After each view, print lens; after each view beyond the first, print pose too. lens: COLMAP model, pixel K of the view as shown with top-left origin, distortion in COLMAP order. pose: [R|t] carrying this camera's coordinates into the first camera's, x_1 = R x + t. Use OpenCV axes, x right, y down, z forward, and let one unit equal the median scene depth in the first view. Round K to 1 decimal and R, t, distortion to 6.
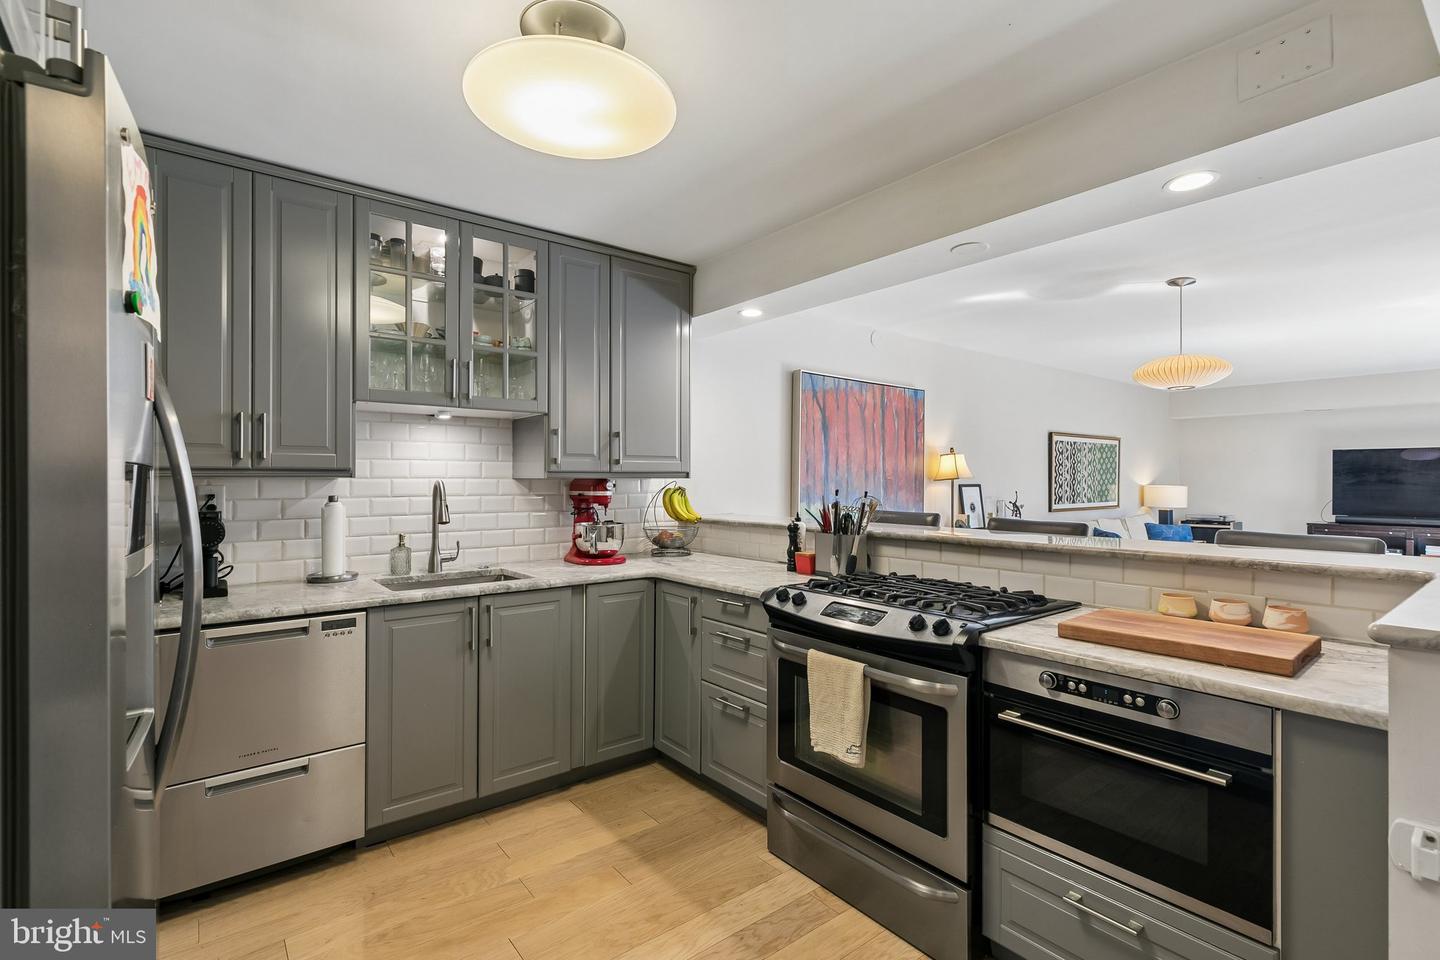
lens RADIAL K [[652.9, 0, 720.0], [0, 652.9, 480.0], [0, 0, 1]] dist [0.000924, 0.000182]
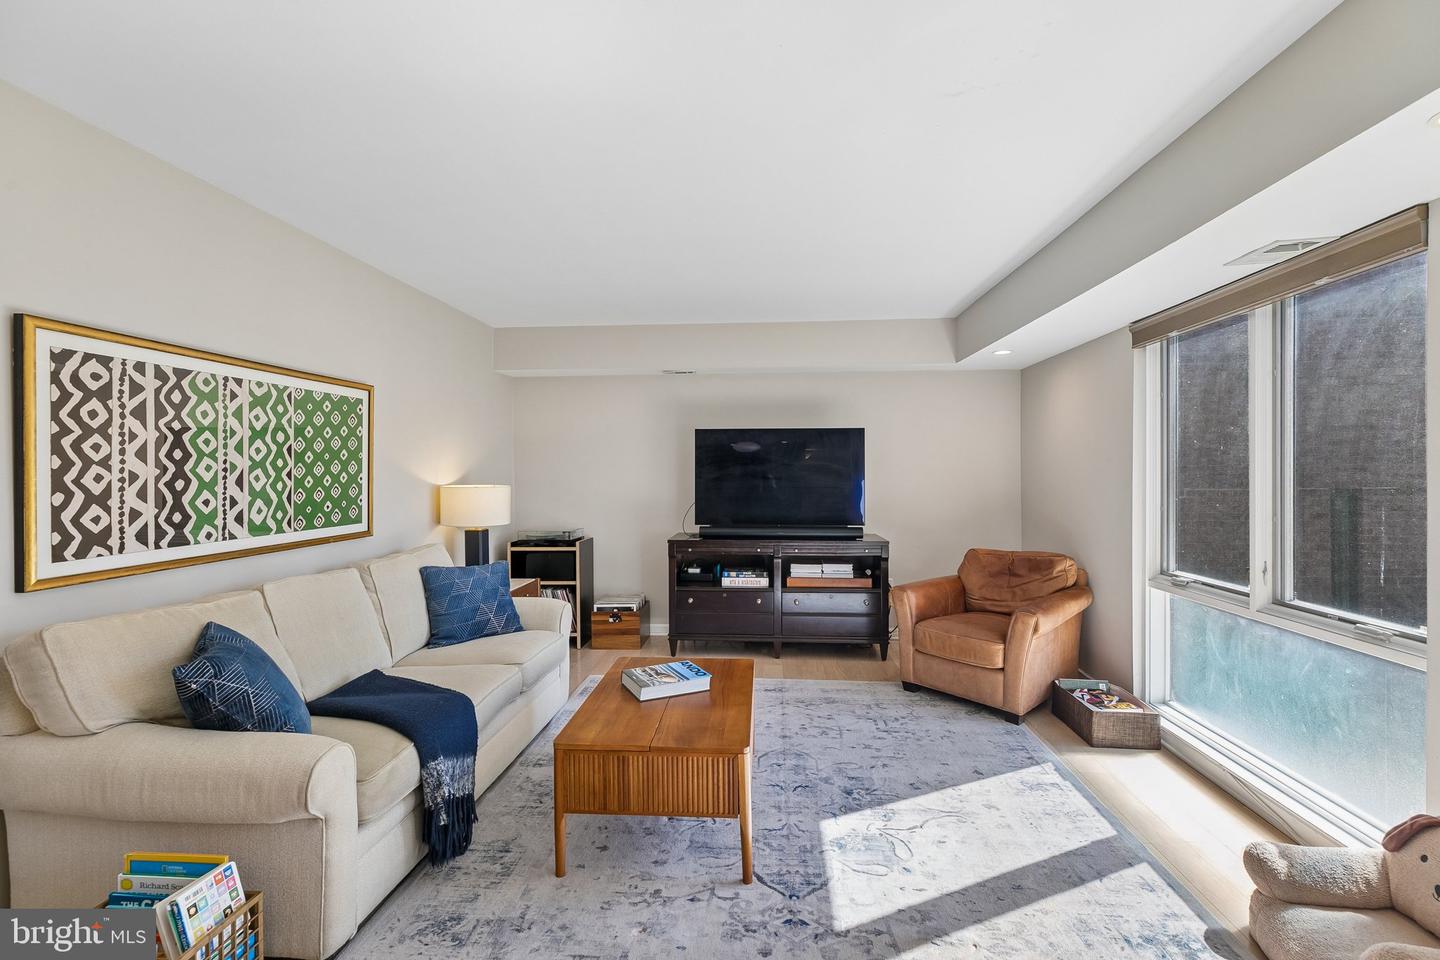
lens RADIAL K [[652.9, 0, 720.0], [0, 652.9, 480.0], [0, 0, 1]] dist [0.000924, 0.000182]
pose [[0.675450, -0.013581, 0.737281, 0.933206], [0.005783, 0.999897, 0.013121, -0.004178], [-0.737383, -0.004598, 0.675459, 1.073919]]
